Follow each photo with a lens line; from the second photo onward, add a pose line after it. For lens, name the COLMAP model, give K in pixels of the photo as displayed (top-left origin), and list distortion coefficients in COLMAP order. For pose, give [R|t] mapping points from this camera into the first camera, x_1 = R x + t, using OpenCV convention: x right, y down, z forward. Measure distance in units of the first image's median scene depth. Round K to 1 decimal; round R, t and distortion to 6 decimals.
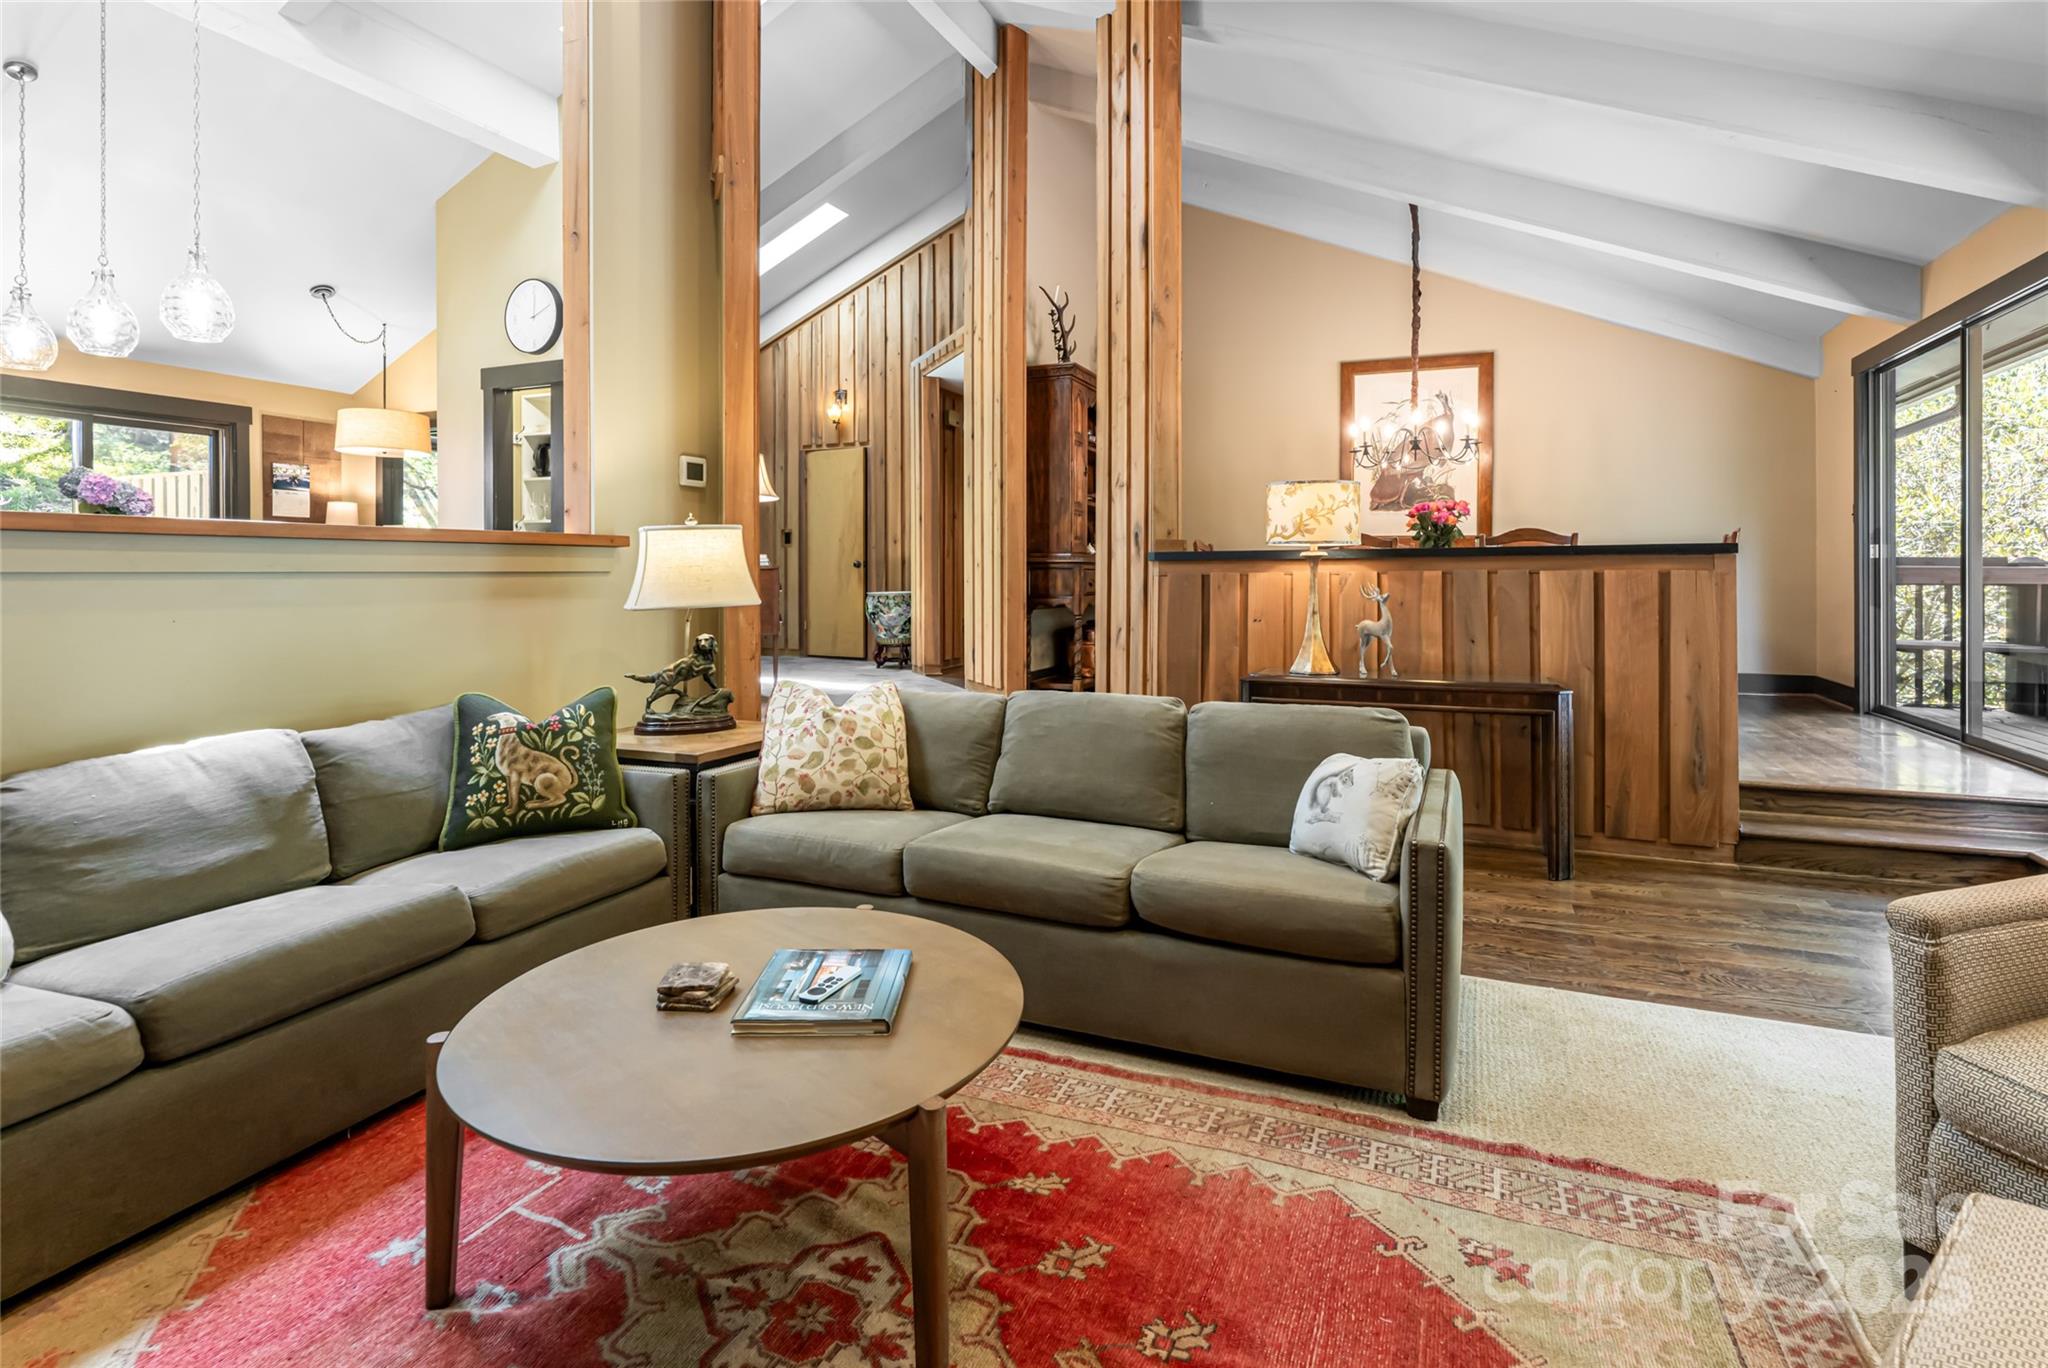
lens RADIAL K [[998.9, 0, 1044.2], [0, 998.9, 571.4], [0, 0, 1]] dist [-0.001291, -0.000281]
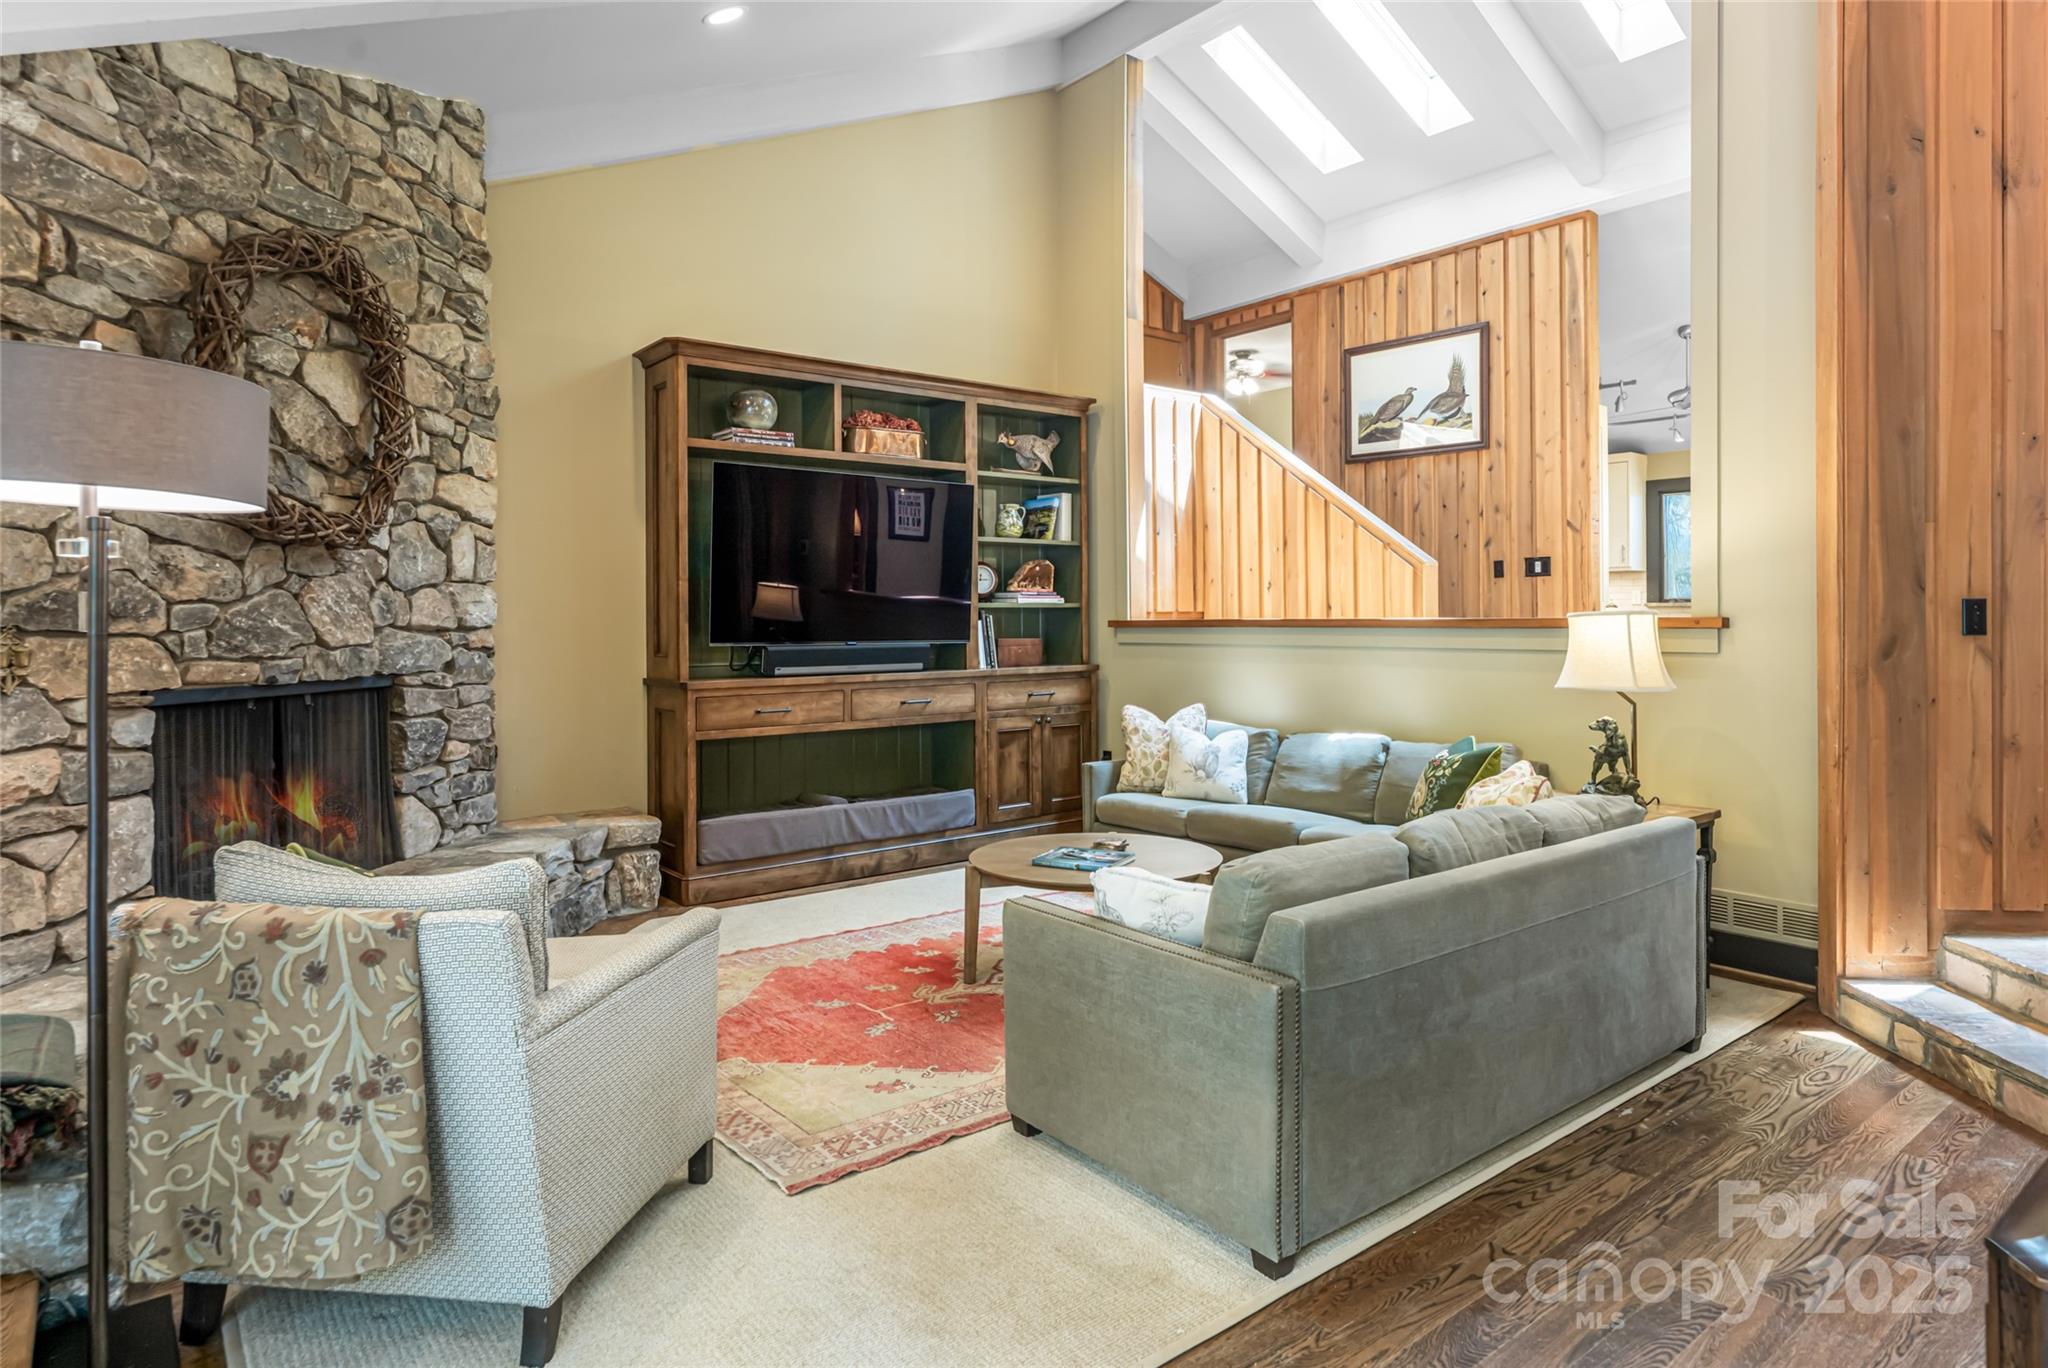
lens RADIAL K [[1171.8, 0, 1029.7], [0, 1171.8, 620.6], [0, 0, 1]] dist [-0.004481, -0.001167]
pose [[-0.471223, 0.008106, -0.881977, 1.153256], [0.007636, 0.999958, 0.005110, -0.054055], [0.881981, -0.004327, -0.471265, 1.190929]]
